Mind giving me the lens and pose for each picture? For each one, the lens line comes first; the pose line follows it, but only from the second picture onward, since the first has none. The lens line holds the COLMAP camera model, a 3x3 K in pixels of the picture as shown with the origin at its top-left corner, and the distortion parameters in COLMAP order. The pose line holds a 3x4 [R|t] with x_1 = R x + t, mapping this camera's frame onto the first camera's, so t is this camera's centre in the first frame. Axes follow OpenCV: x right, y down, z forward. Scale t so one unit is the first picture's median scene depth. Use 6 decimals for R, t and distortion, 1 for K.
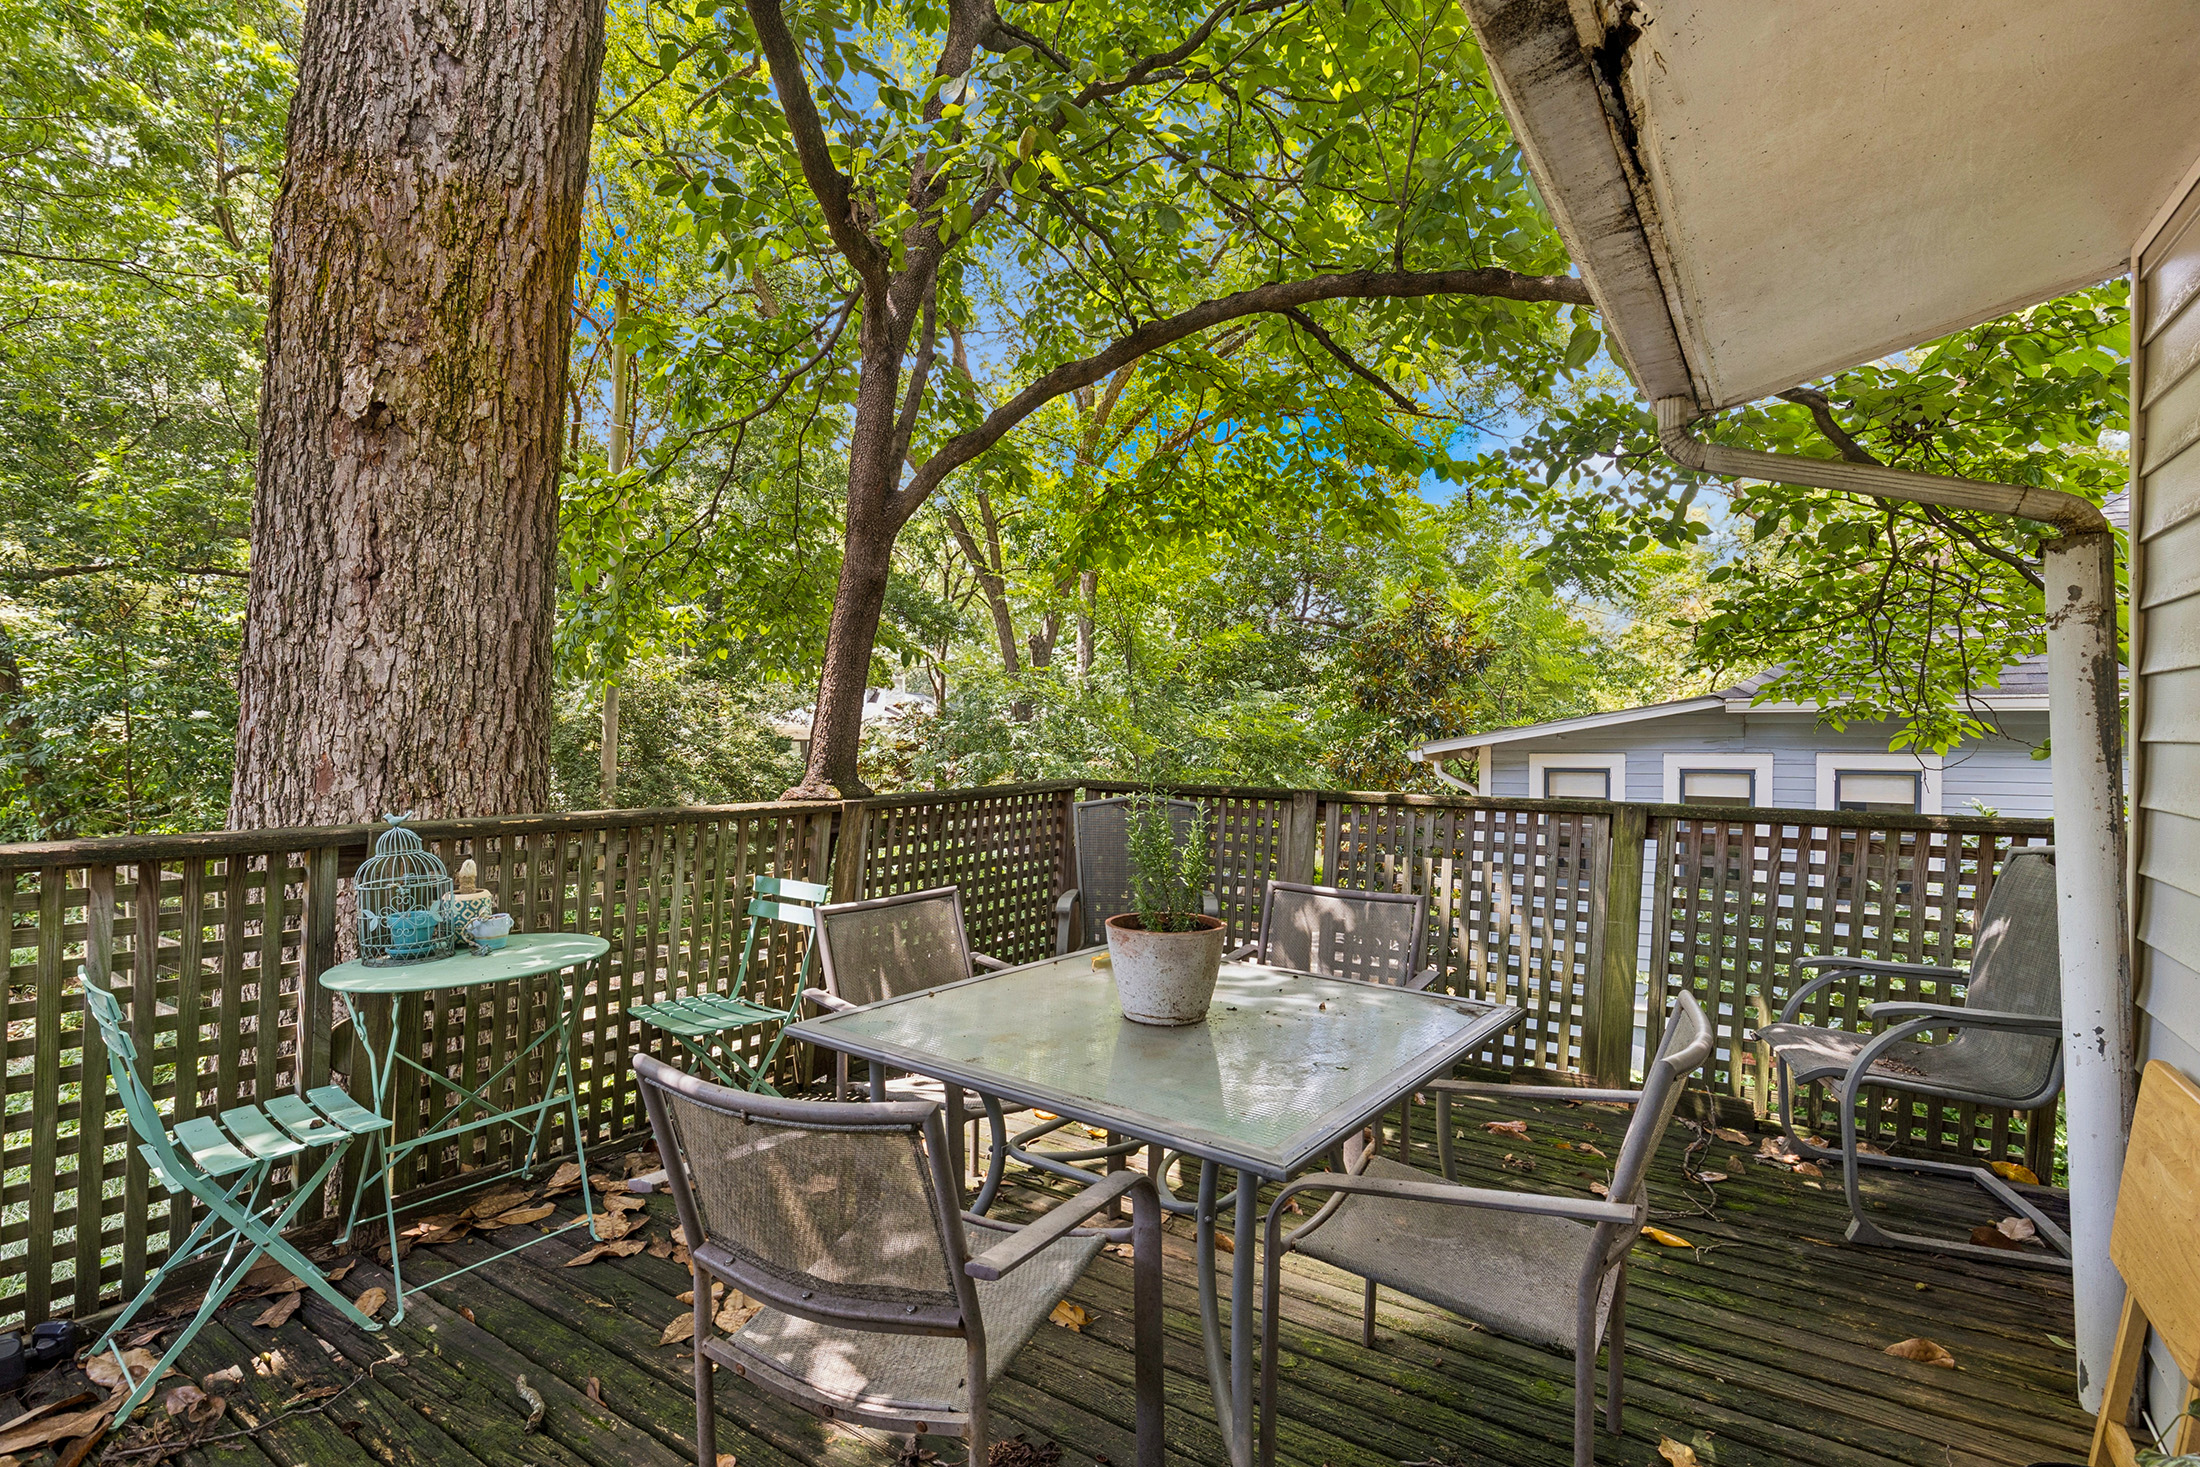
lens RADIAL K [[1044.5, 0, 1102.9], [0, 1044.5, 736.8], [0, 0, 1]] dist [-0.024242, -0.000885]
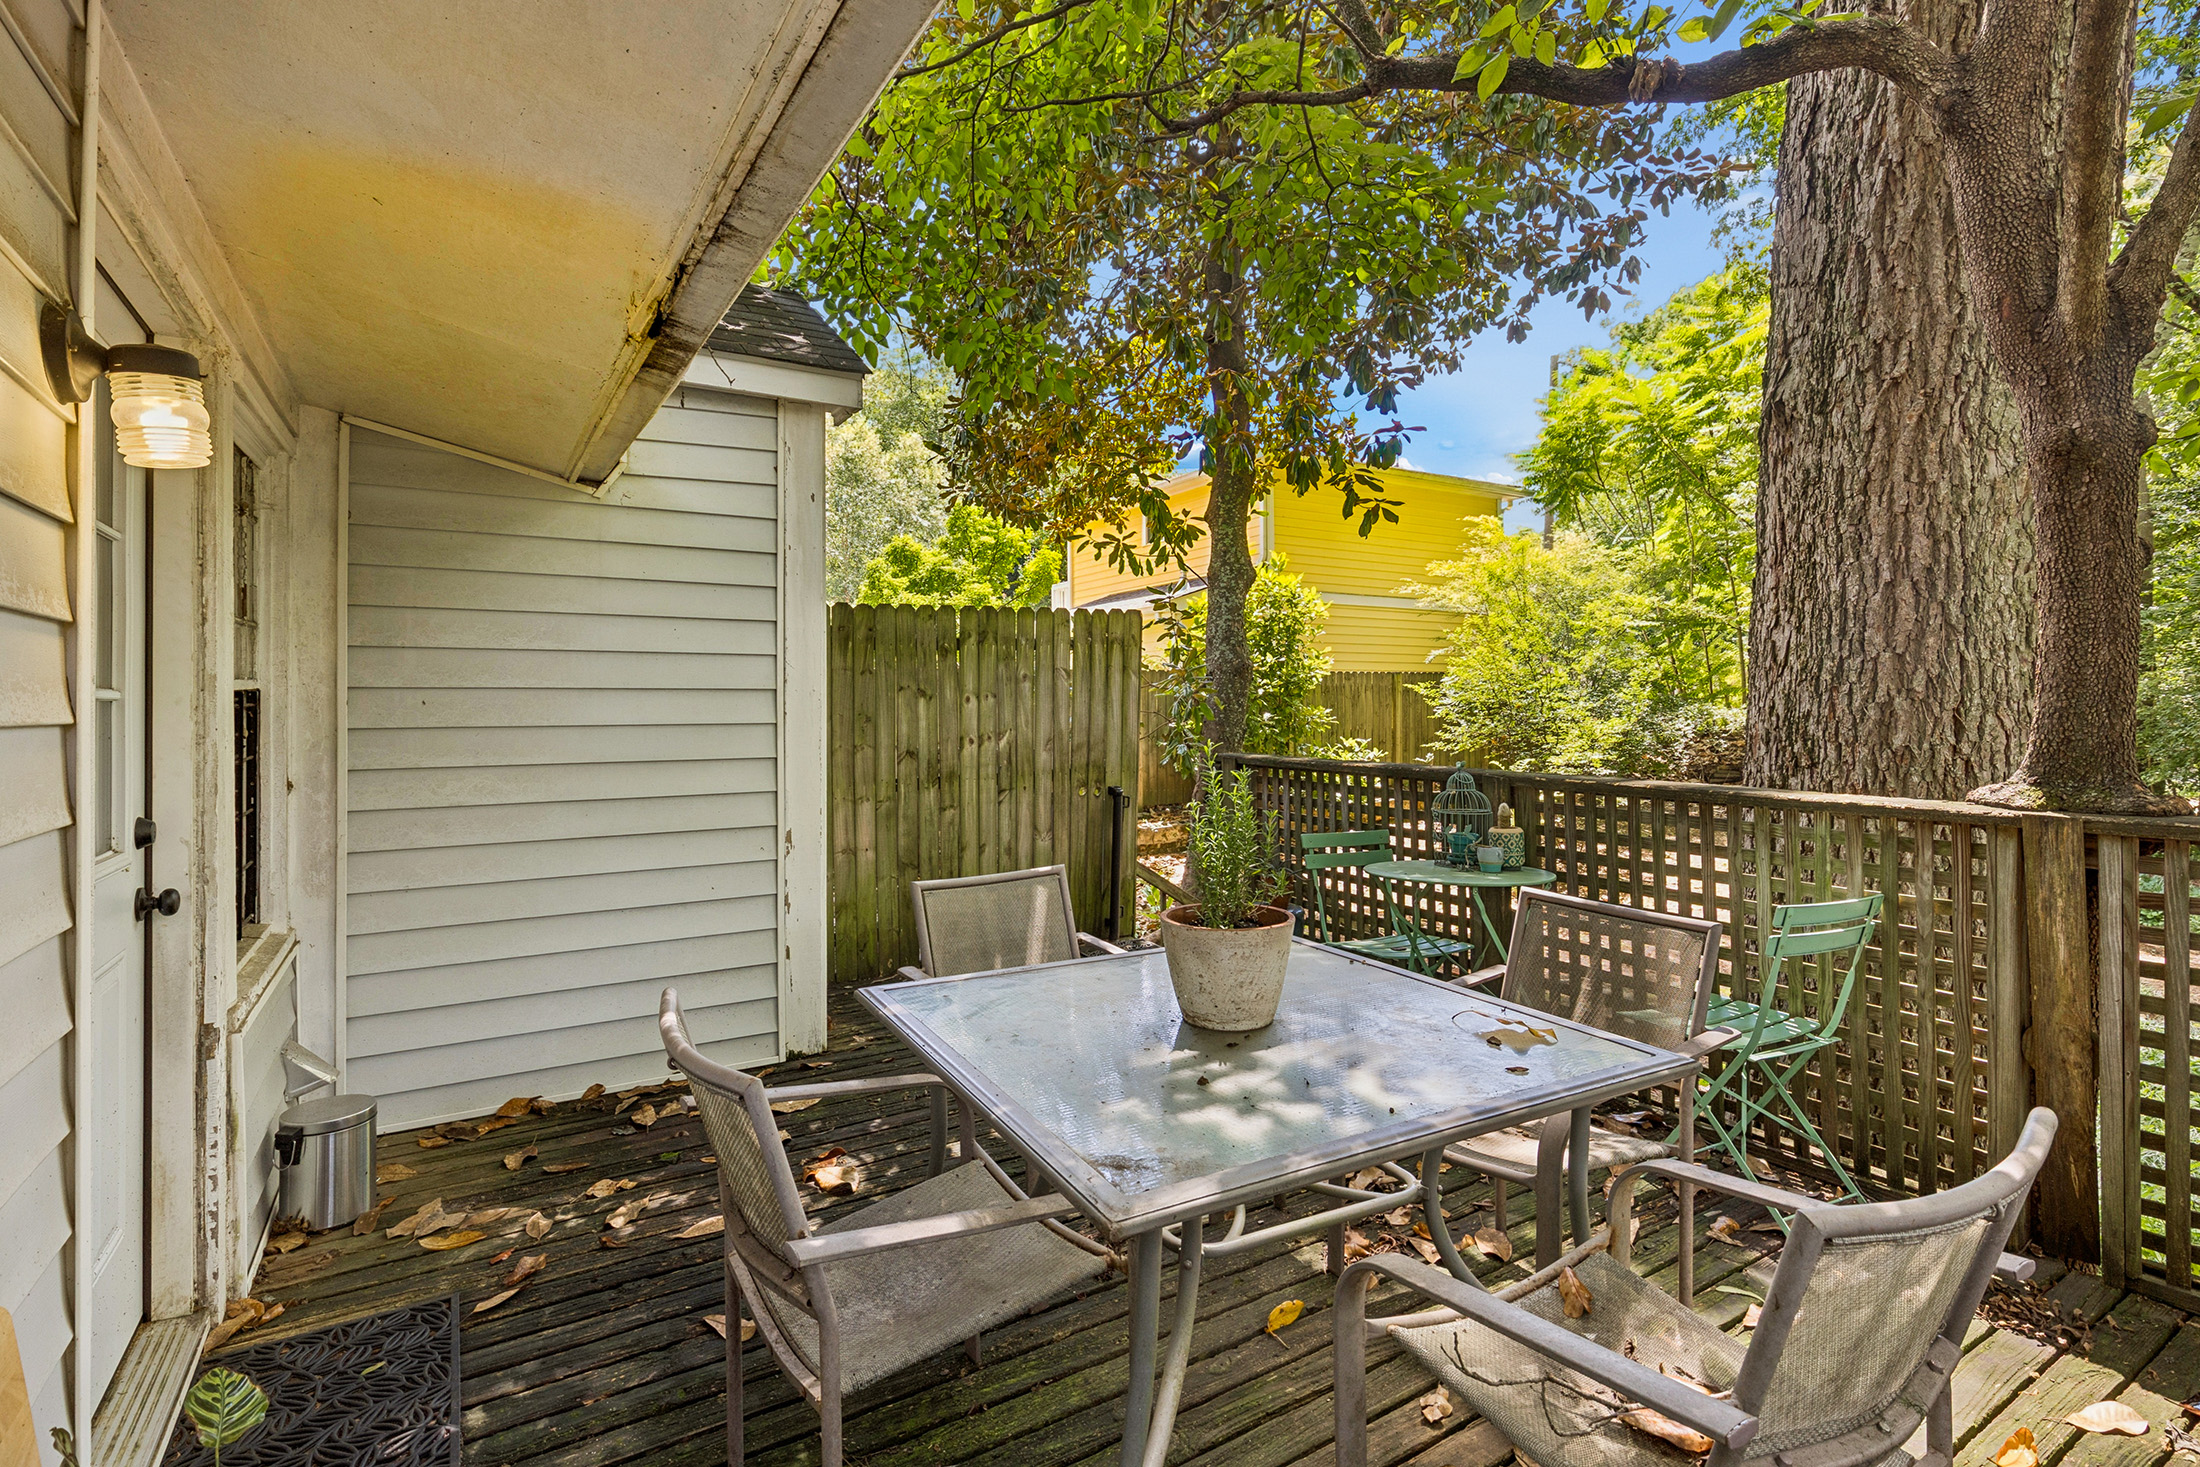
lens RADIAL K [[1044.5, 0, 1092.7], [0, 1044.5, 694.9], [0, 0, 1]] dist [-0.024242, -0.000885]
pose [[-0.418912, -0.010524, -0.907966, 0.579181], [0.002769, 0.999913, -0.012867, -0.002219], [0.908022, -0.007905, -0.418847, 0.785540]]
